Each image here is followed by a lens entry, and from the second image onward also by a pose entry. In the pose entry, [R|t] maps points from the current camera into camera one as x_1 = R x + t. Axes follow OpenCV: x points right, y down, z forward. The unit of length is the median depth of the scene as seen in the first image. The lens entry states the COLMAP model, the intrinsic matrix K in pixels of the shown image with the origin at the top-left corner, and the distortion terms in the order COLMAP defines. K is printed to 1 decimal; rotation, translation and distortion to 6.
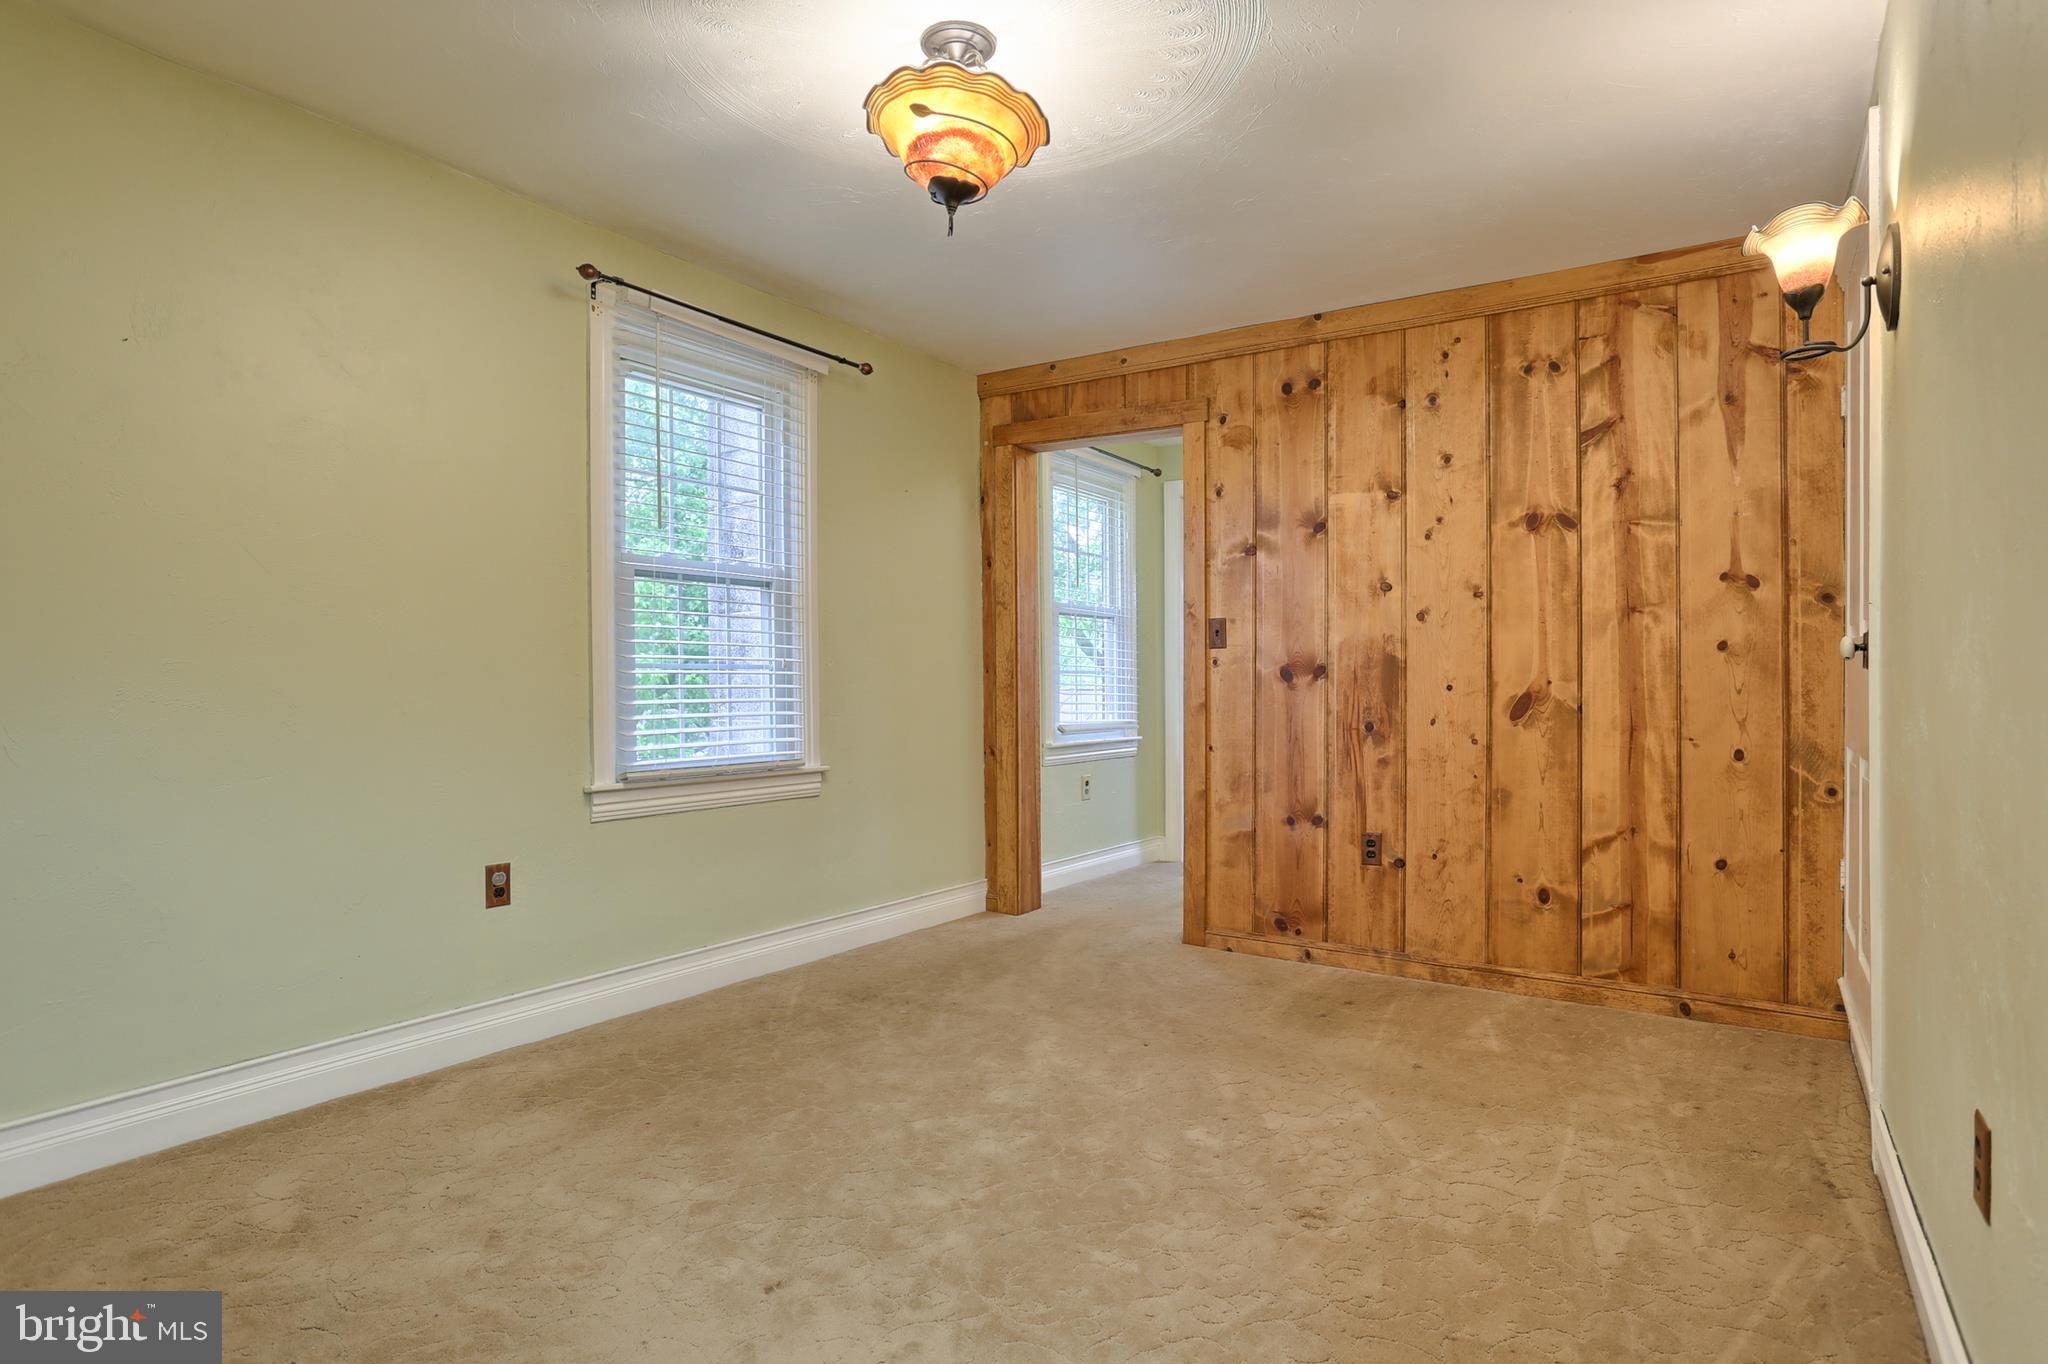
lens RADIAL K [[1037.2, 0, 1022.2], [0, 1037.2, 684.8], [0, 0, 1]] dist [-0.039344, 0.006071]
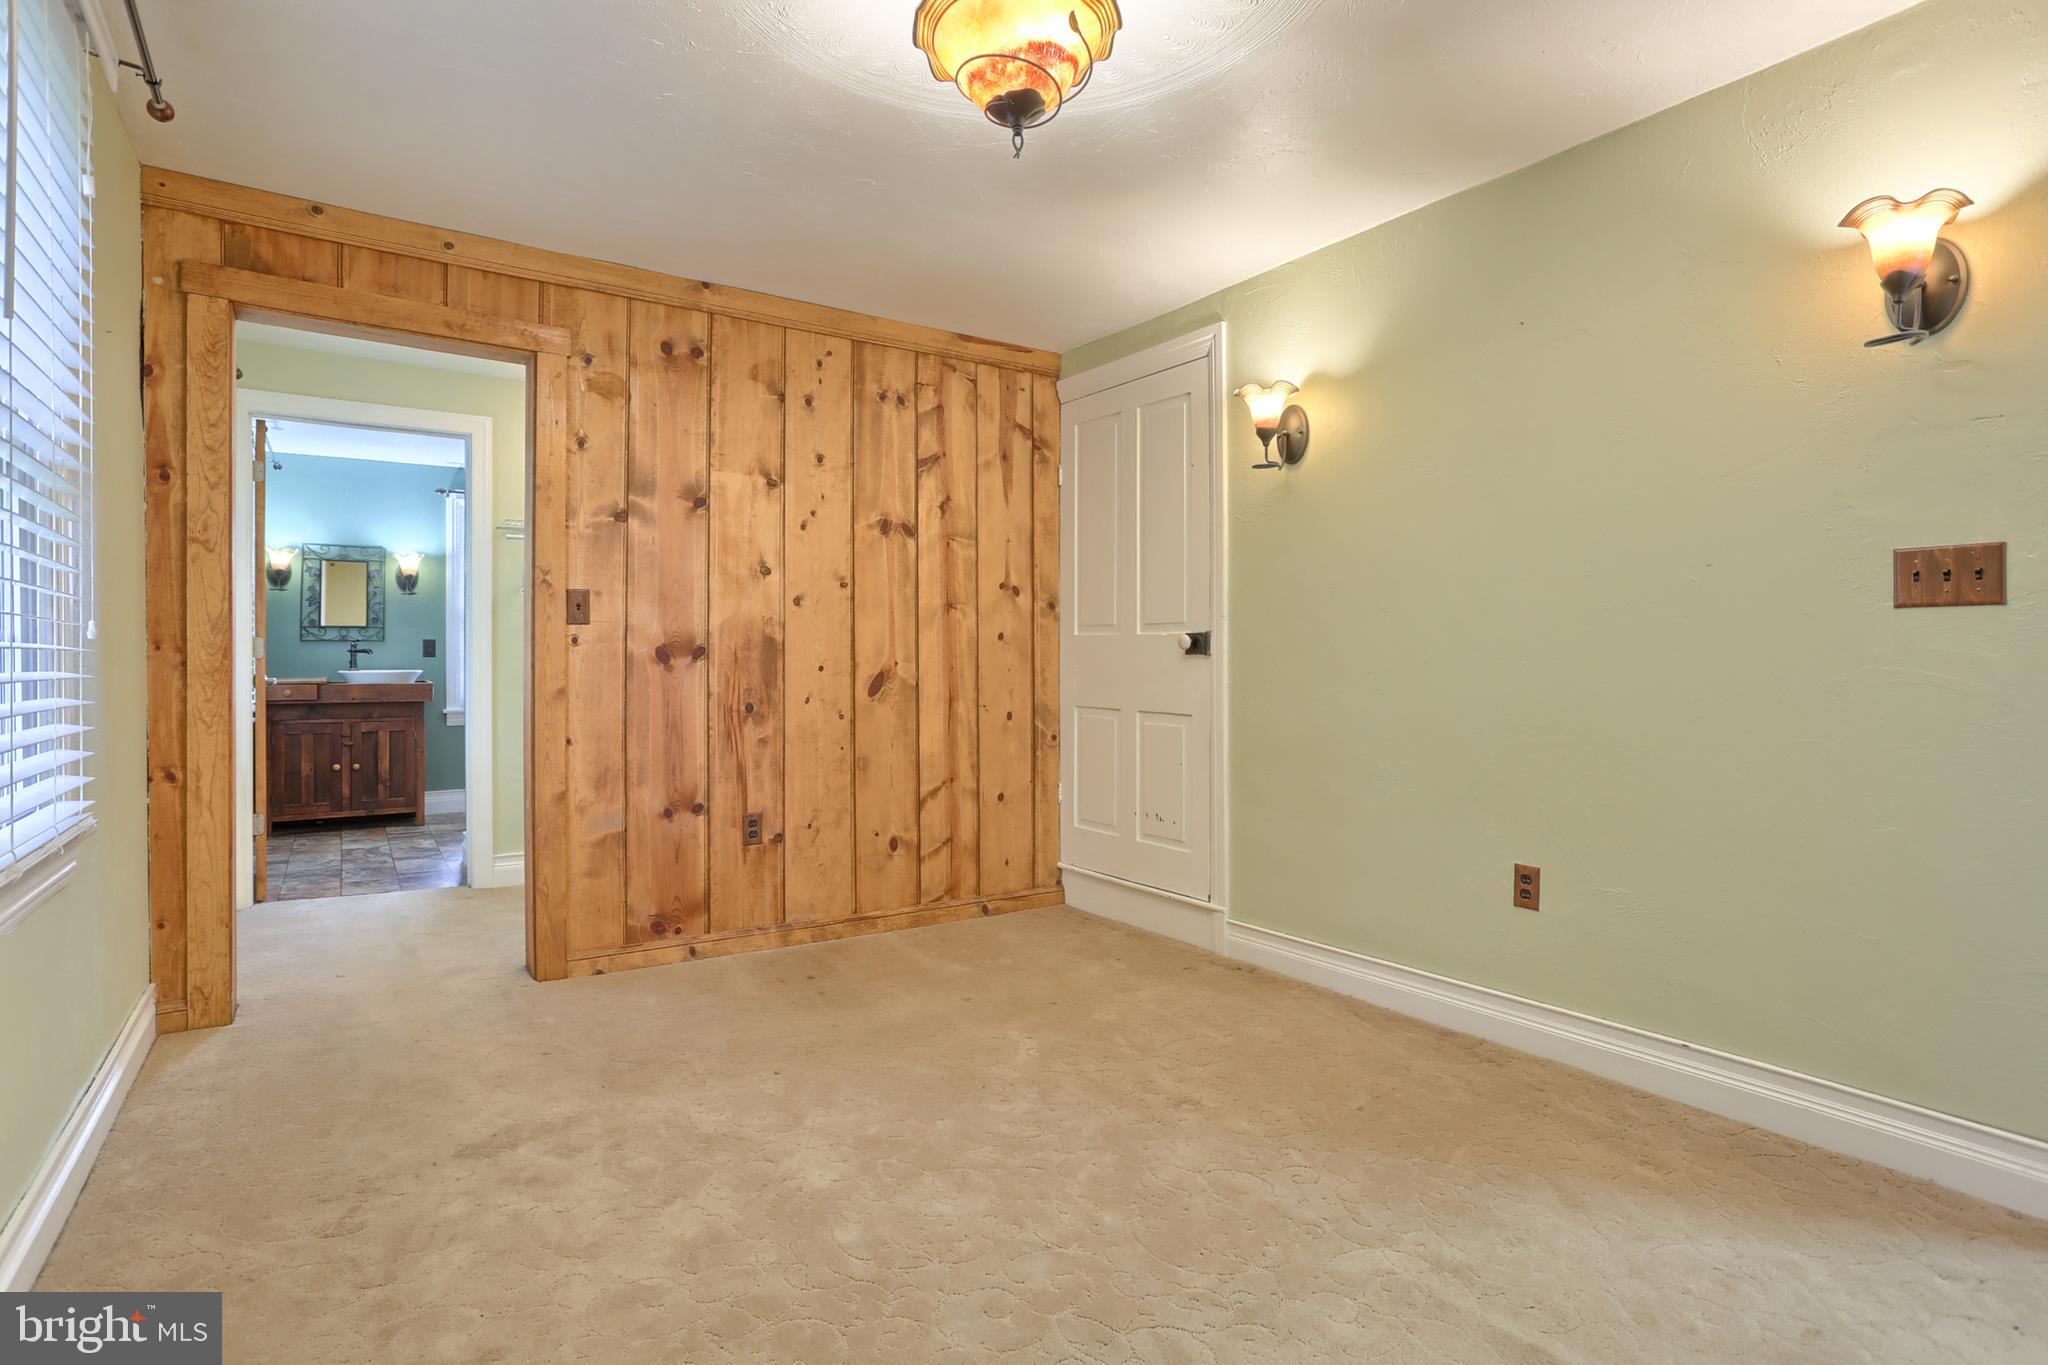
lens RADIAL K [[1023.6, 0, 1015.0], [0, 1023.6, 646.3], [0, 0, 1]] dist [-0.034321, 0.010897]
pose [[0.406307, 0.013279, 0.913640, -0.500198], [0.002918, 0.999870, -0.015830, -0.002862], [-0.913732, 0.009098, 0.406215, 0.380082]]
